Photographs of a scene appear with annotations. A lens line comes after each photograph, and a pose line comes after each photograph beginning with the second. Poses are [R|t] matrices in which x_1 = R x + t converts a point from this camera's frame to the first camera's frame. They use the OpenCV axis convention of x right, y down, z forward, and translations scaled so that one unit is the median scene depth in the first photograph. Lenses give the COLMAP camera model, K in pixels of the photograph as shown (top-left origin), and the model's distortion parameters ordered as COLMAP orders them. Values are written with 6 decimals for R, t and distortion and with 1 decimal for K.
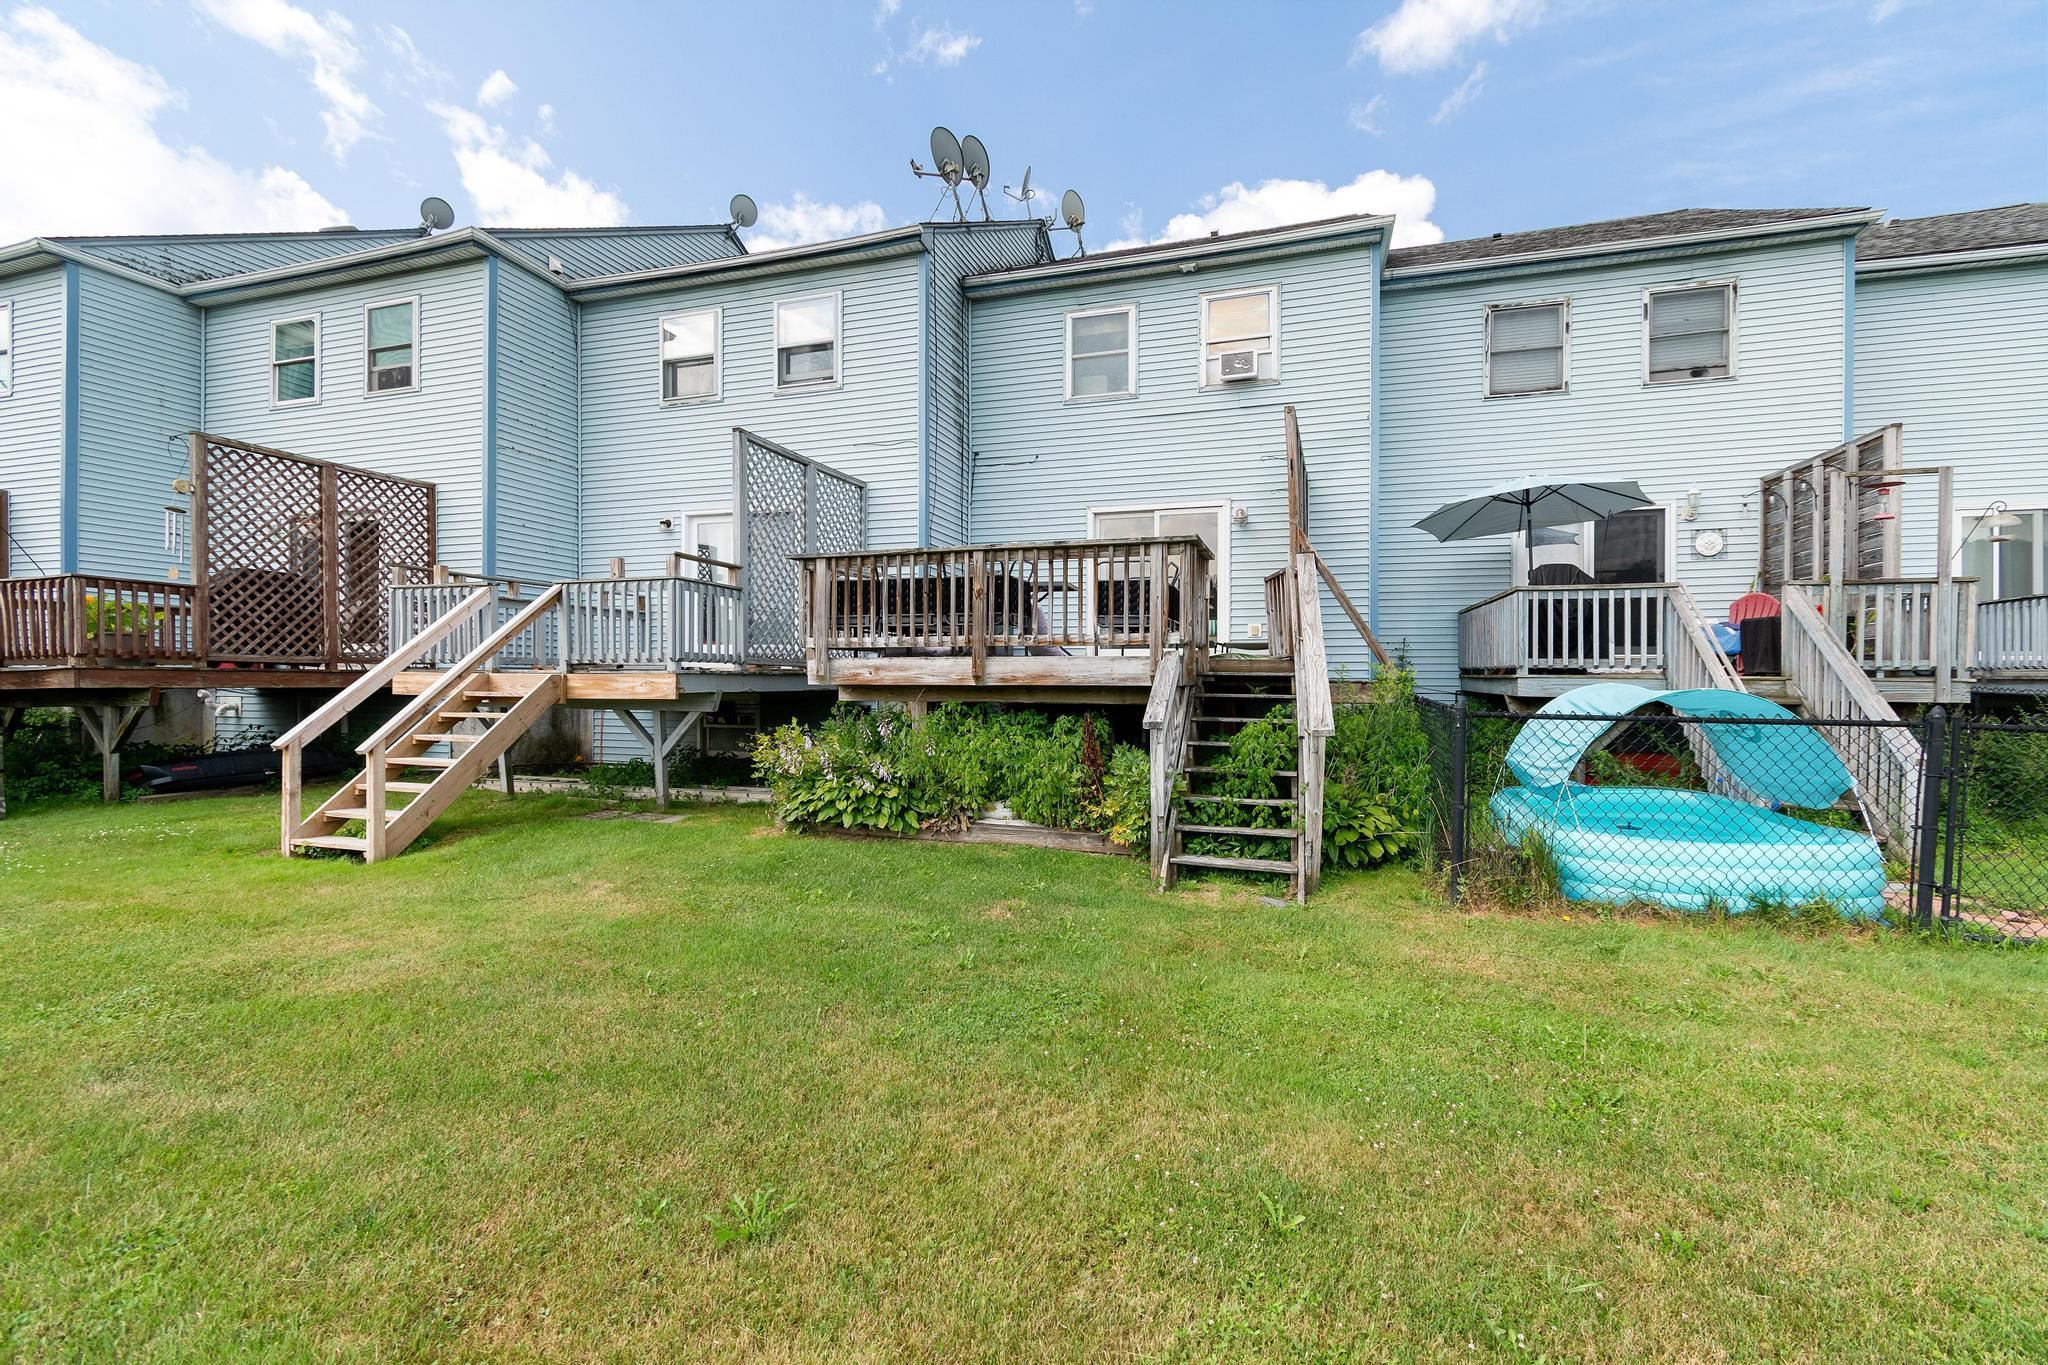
lens RADIAL K [[914.7, 0, 1032.8], [0, 914.7, 684.7], [0, 0, 1]] dist [0.001946, -0.000453]
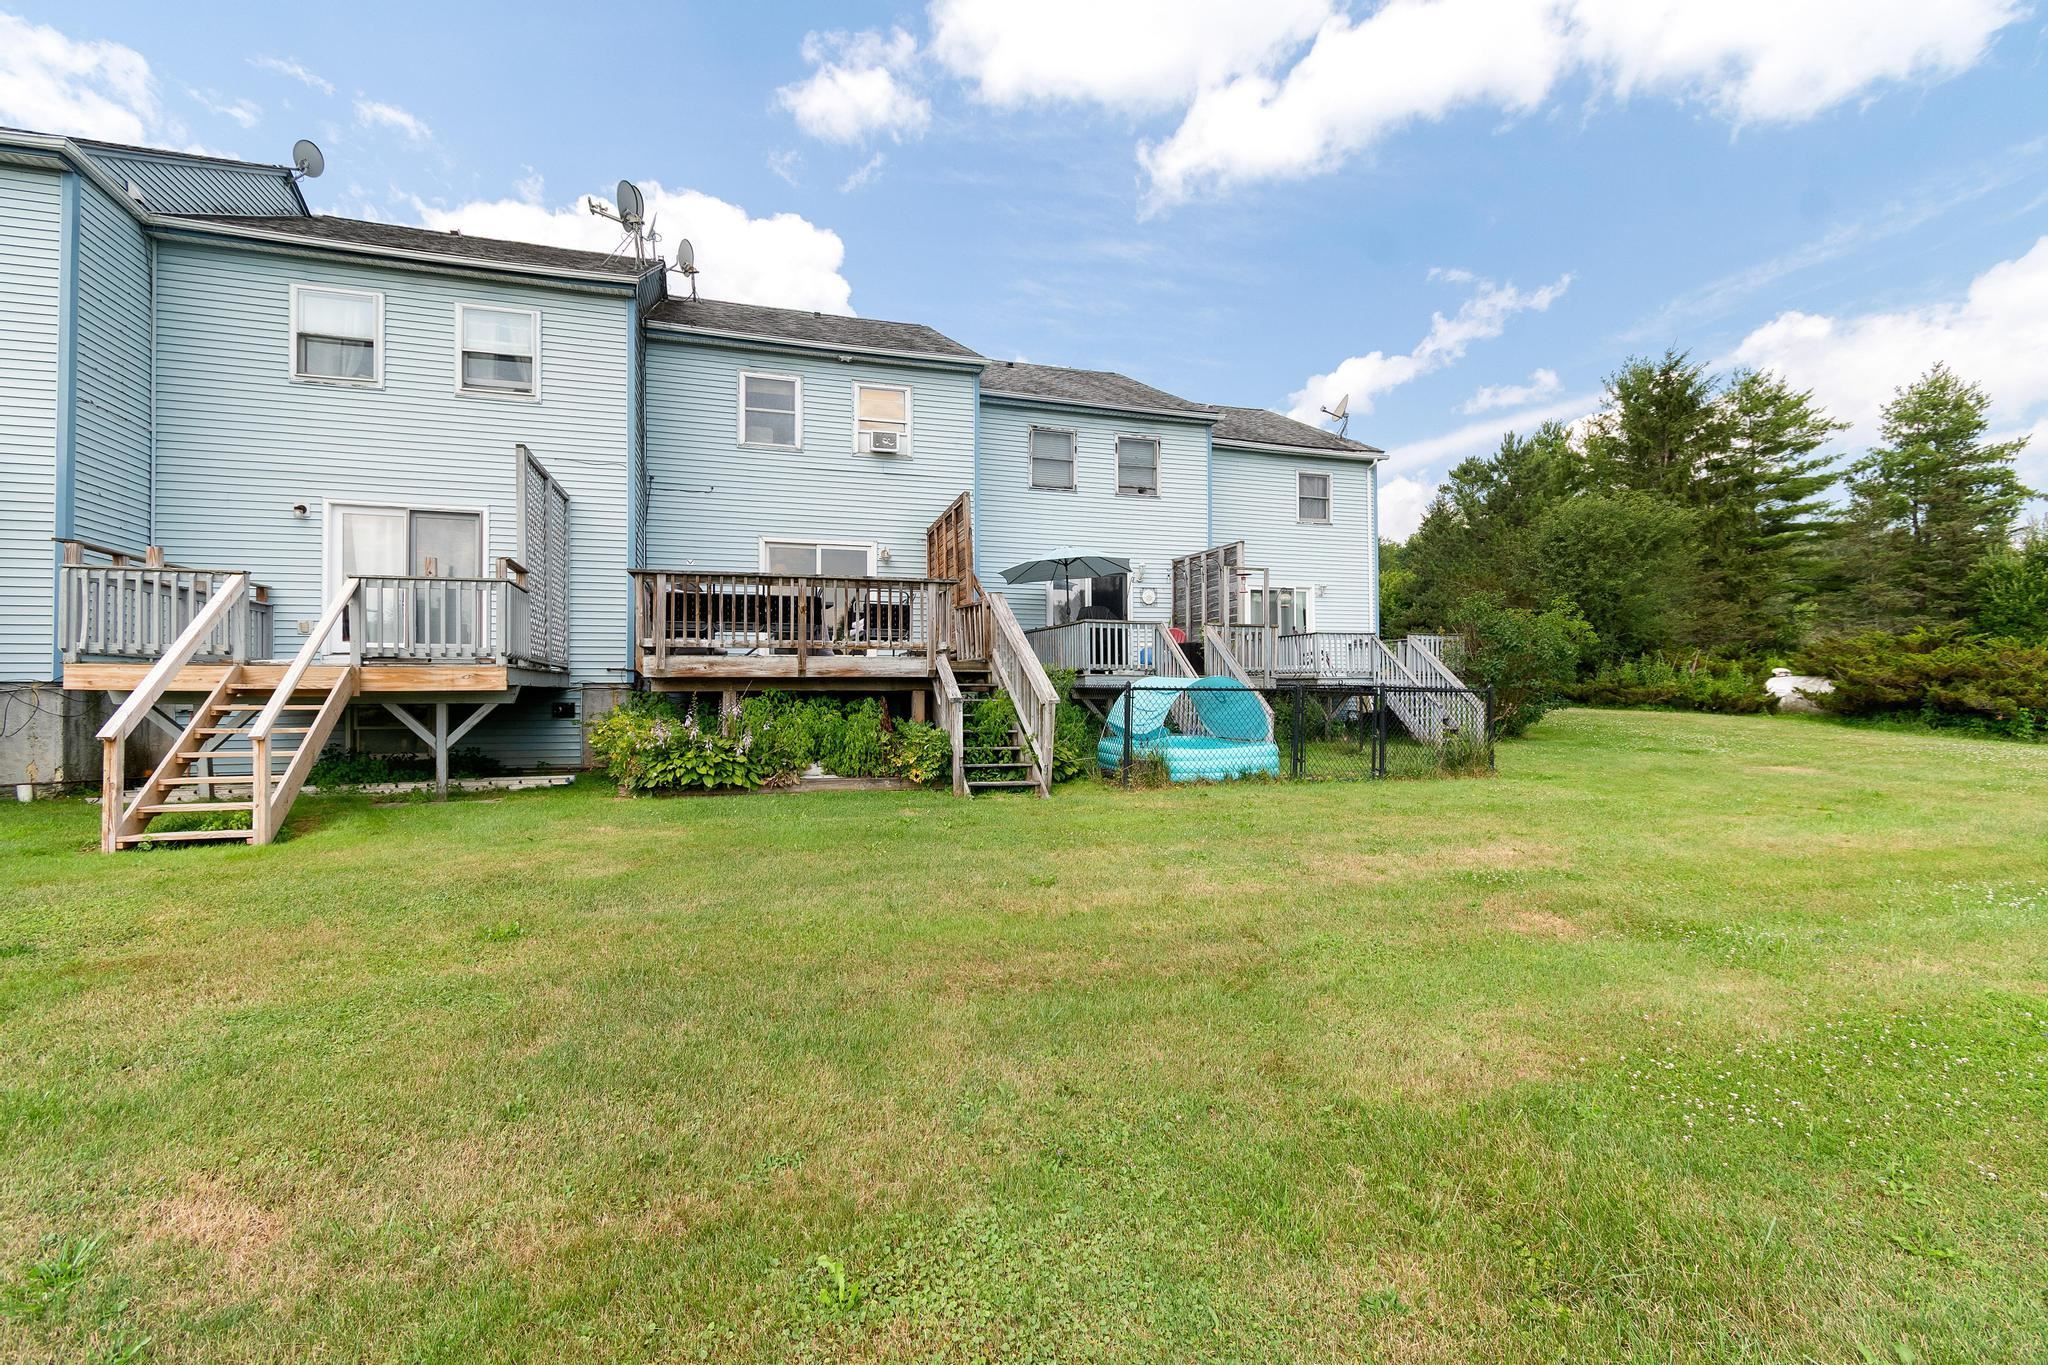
lens RADIAL K [[936.4, 0, 1051.3], [0, 936.4, 693.0], [0, 0, 1]] dist [-0.001654, -0.001753]
pose [[0.797455, -0.005826, 0.603350, -0.435484], [0.011643, 0.999916, -0.005732, 0.026648], [-0.603266, 0.011596, 0.797456, -0.238513]]
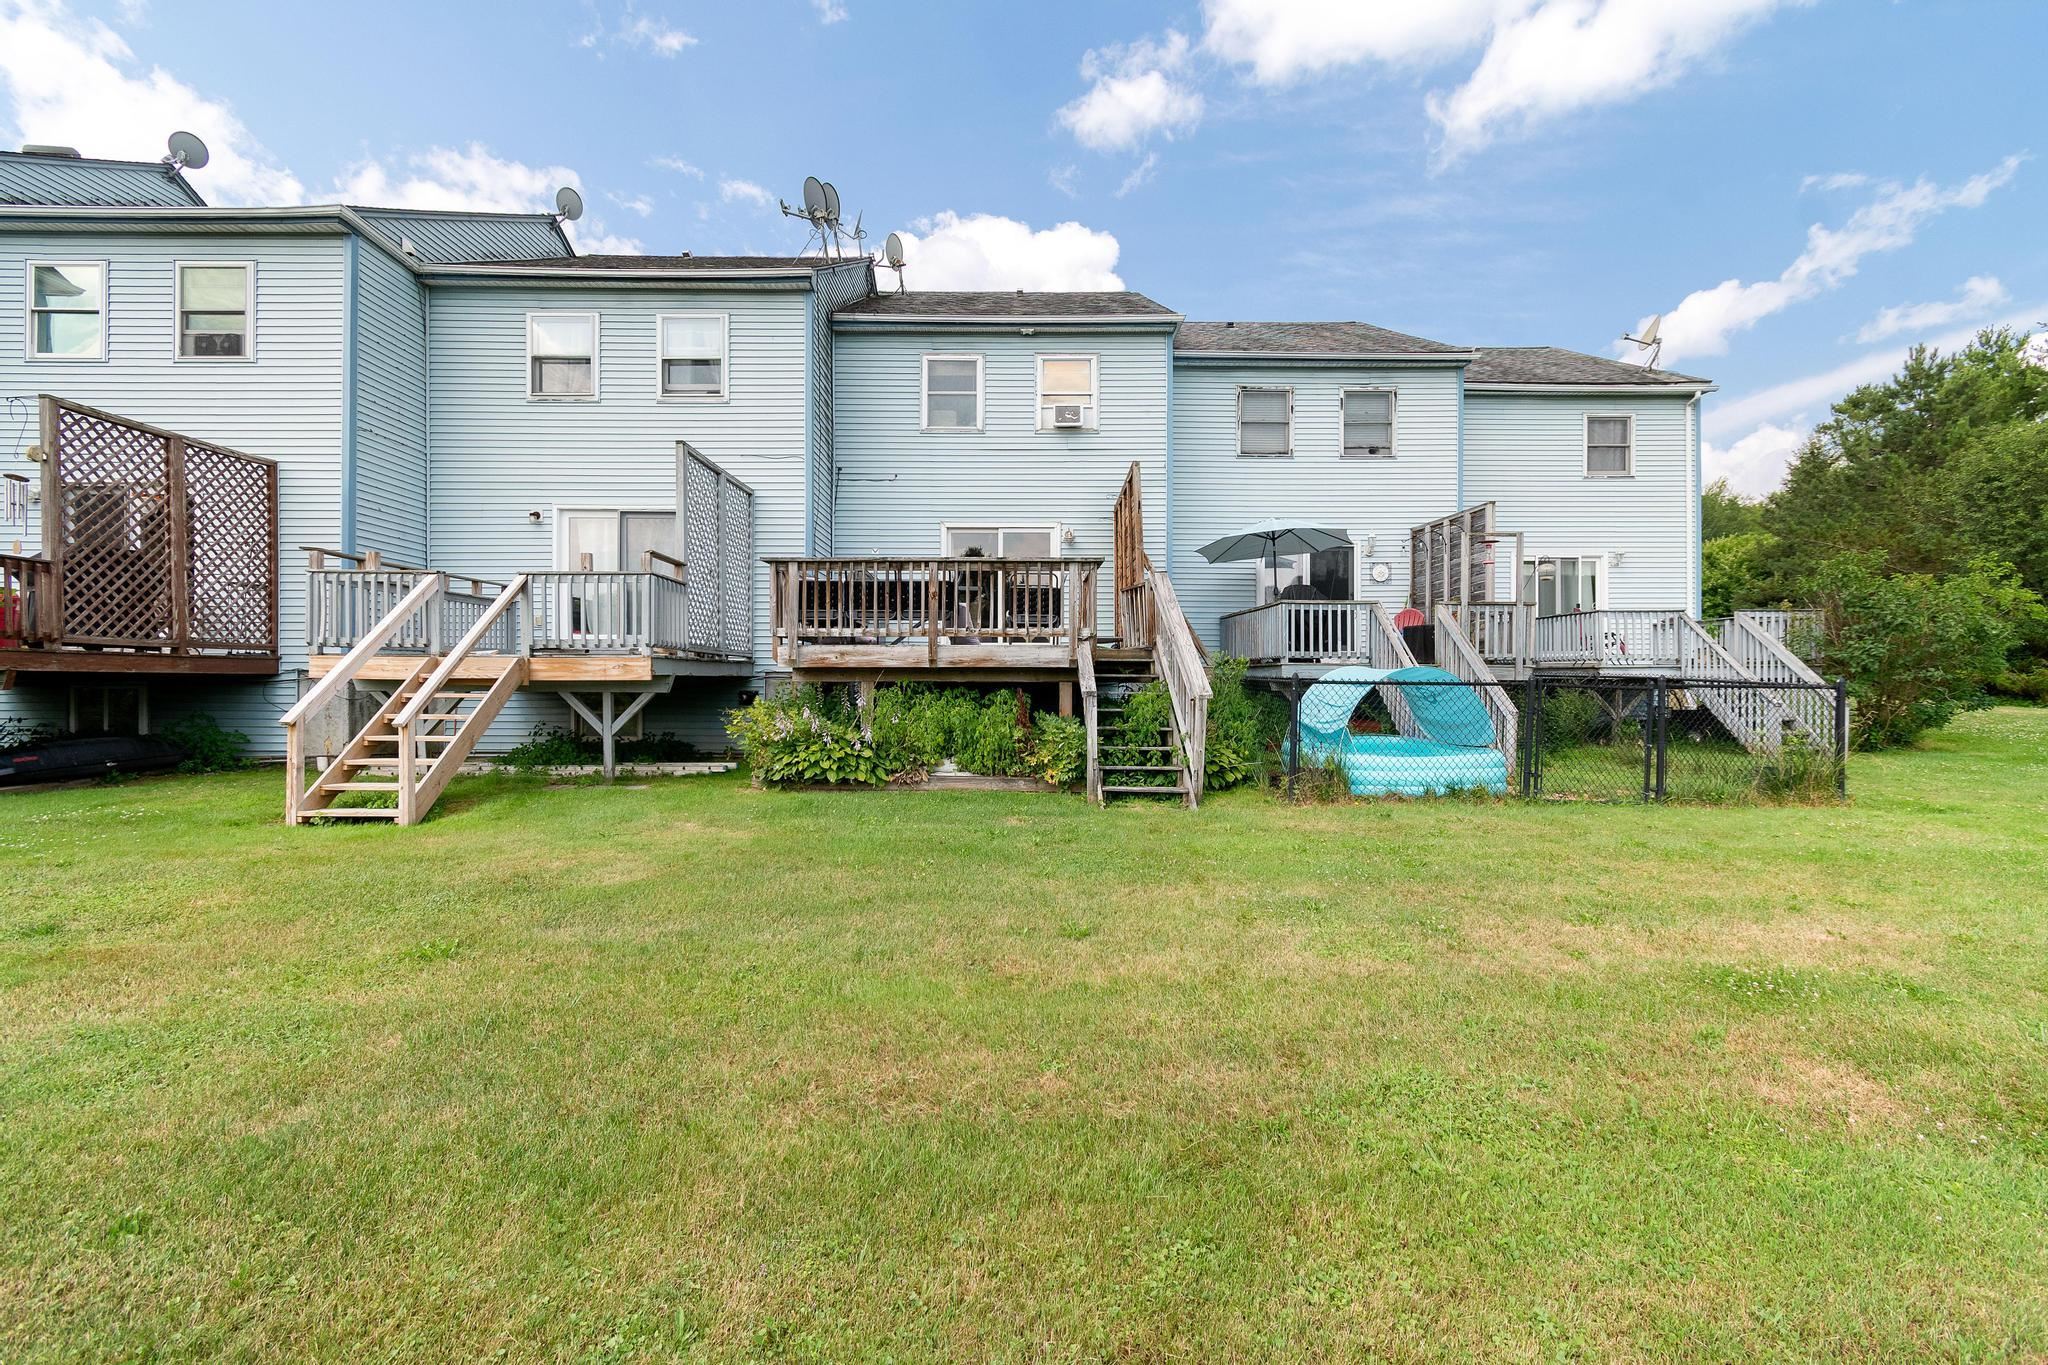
lens RADIAL K [[926.6, 0, 1032.5], [0, 926.6, 689.0], [0, 0, 1]] dist [0.000500, -0.000912]
pose [[0.945993, -0.004638, 0.324155, -0.250631], [0.003783, 0.999988, 0.003268, 0.019846], [-0.324166, -0.001865, 0.945998, -0.191716]]
